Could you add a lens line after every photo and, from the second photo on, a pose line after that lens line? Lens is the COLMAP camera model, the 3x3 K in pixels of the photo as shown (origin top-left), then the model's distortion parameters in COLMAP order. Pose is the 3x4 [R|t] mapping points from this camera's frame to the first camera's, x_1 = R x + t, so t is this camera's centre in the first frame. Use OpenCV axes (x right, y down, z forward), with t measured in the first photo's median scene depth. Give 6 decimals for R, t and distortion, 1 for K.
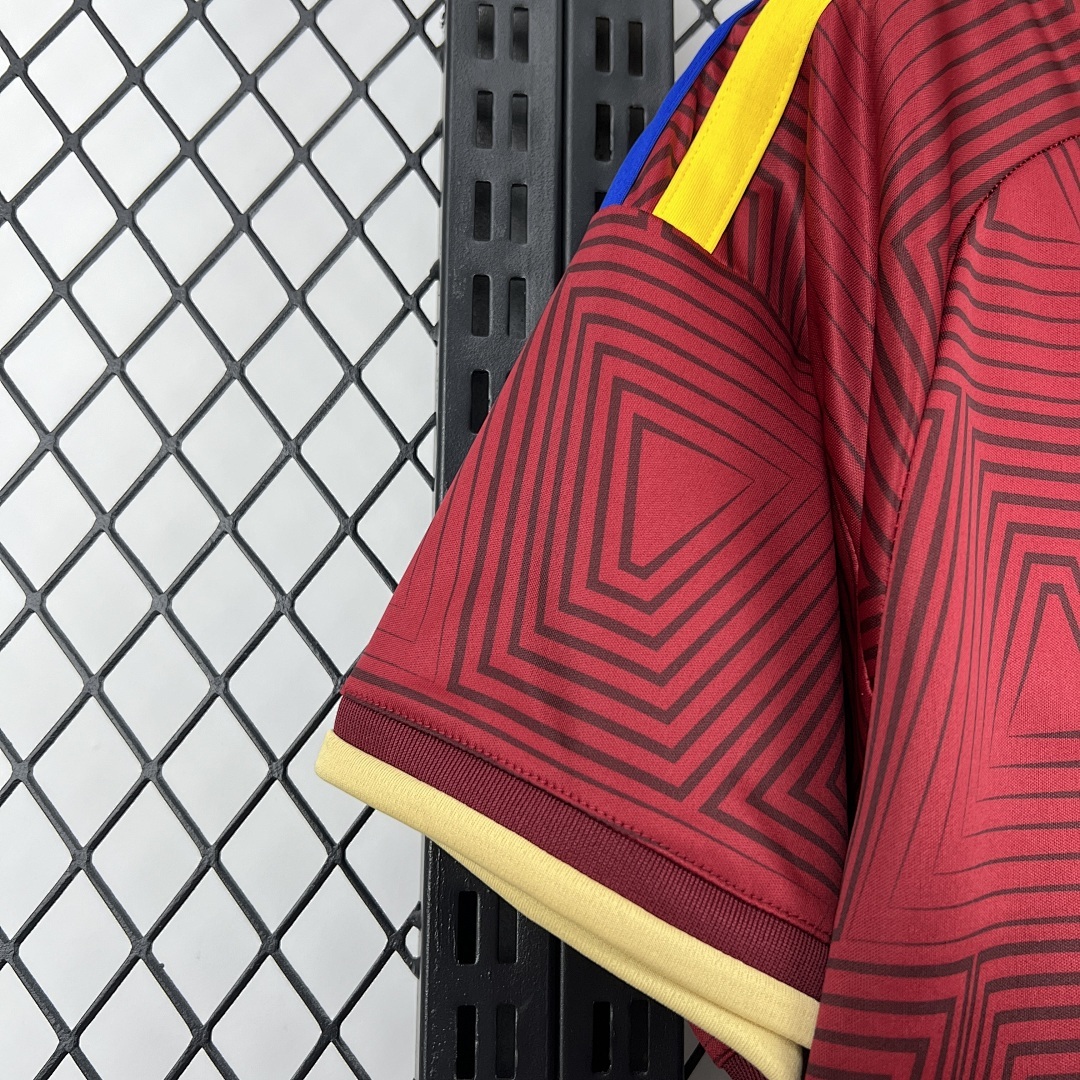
lens RADIAL K [[1149.3, 0, 540.0], [0, 1149.3, 540.0], [0, 0, 1]] dist [0.000248, -0.051450]
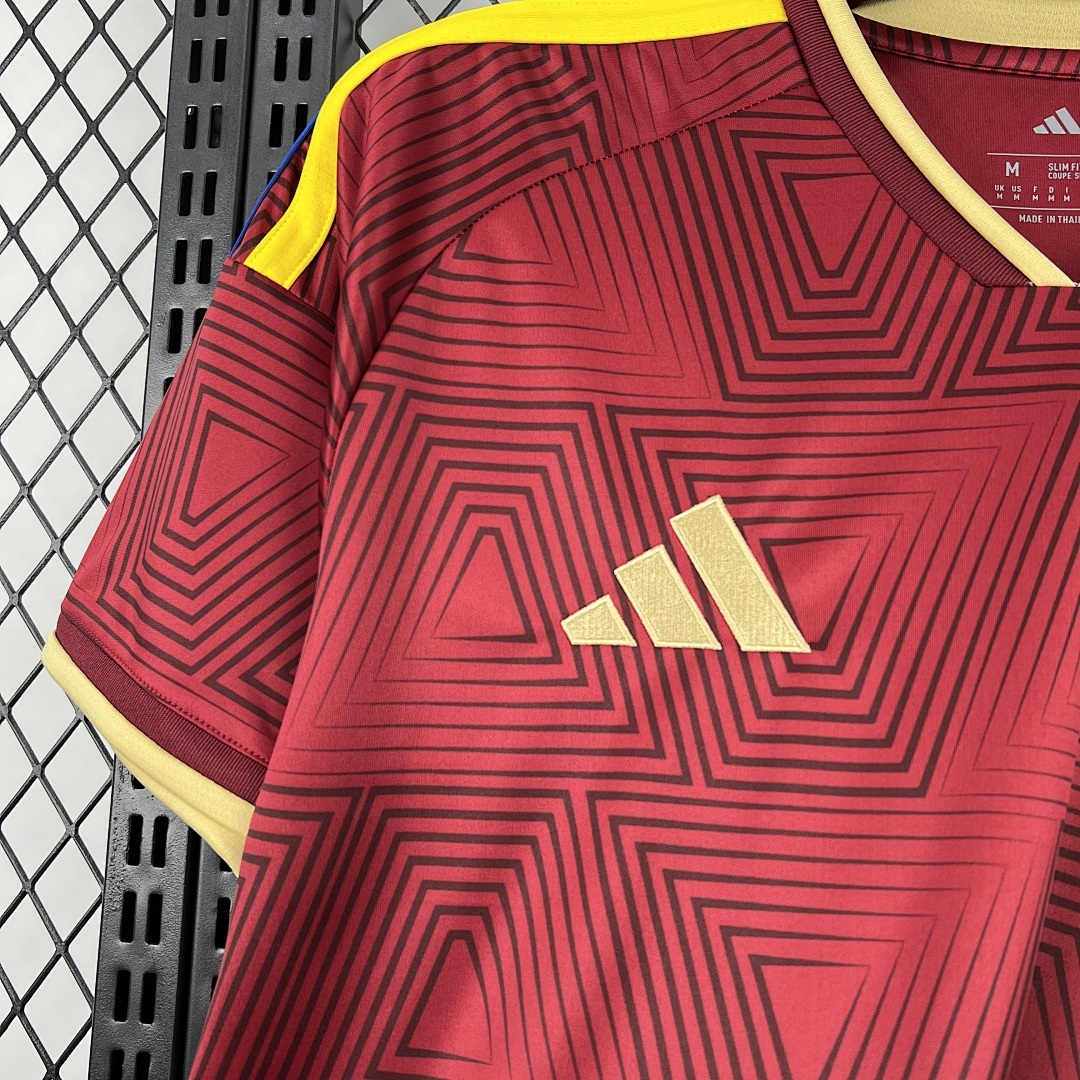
lens RADIAL K [[1084.2, 0, 540.0], [0, 1084.2, 540.0], [0, 0, 1]] dist [0.029359, -0.023063]
pose [[0.964787, -0.004388, -0.262995, 0.866939], [0.018354, 0.998547, 0.050672, -0.010556], [0.262391, -0.053715, 0.963466, -0.213618]]
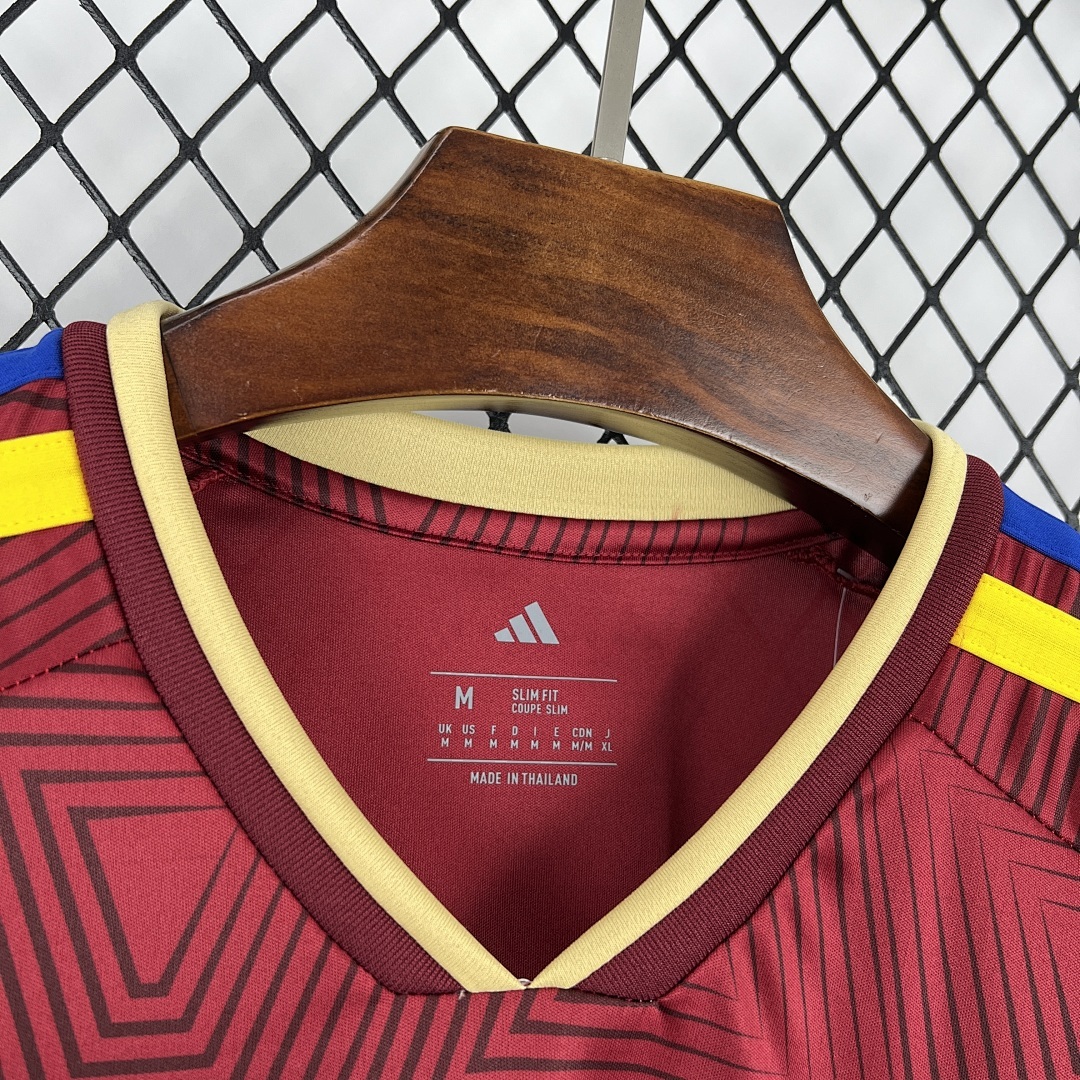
lens RADIAL K [[1125.1, 0, 540.0], [0, 1125.1, 540.0], [0, 0, 1]] dist [0.023352, -0.030961]
pose [[0.994911, 0.008126, 0.100425, 1.062156], [-0.018935, 0.994062, 0.107157, -0.688184], [-0.098958, -0.108514, 0.989157, 0.376494]]
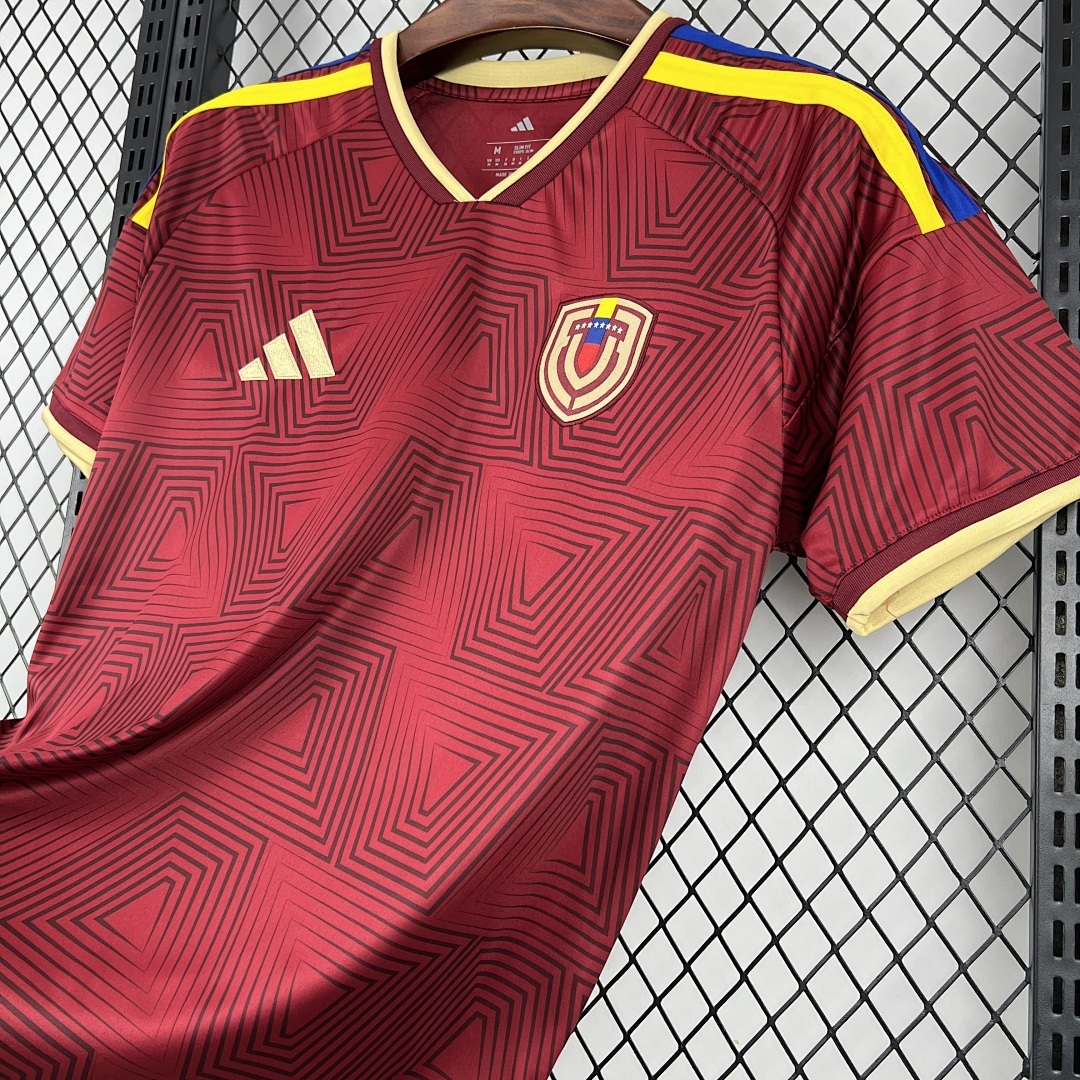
lens RADIAL K [[1085.3, 0, 540.0], [0, 1085.3, 540.0], [0, 0, 1]] dist [0.128114, -0.330000]
pose [[0.881583, -0.015676, -0.471769, 2.526805], [0.007925, 0.999799, -0.018413, 0.639997], [0.471963, 0.012494, 0.881530, -1.040396]]
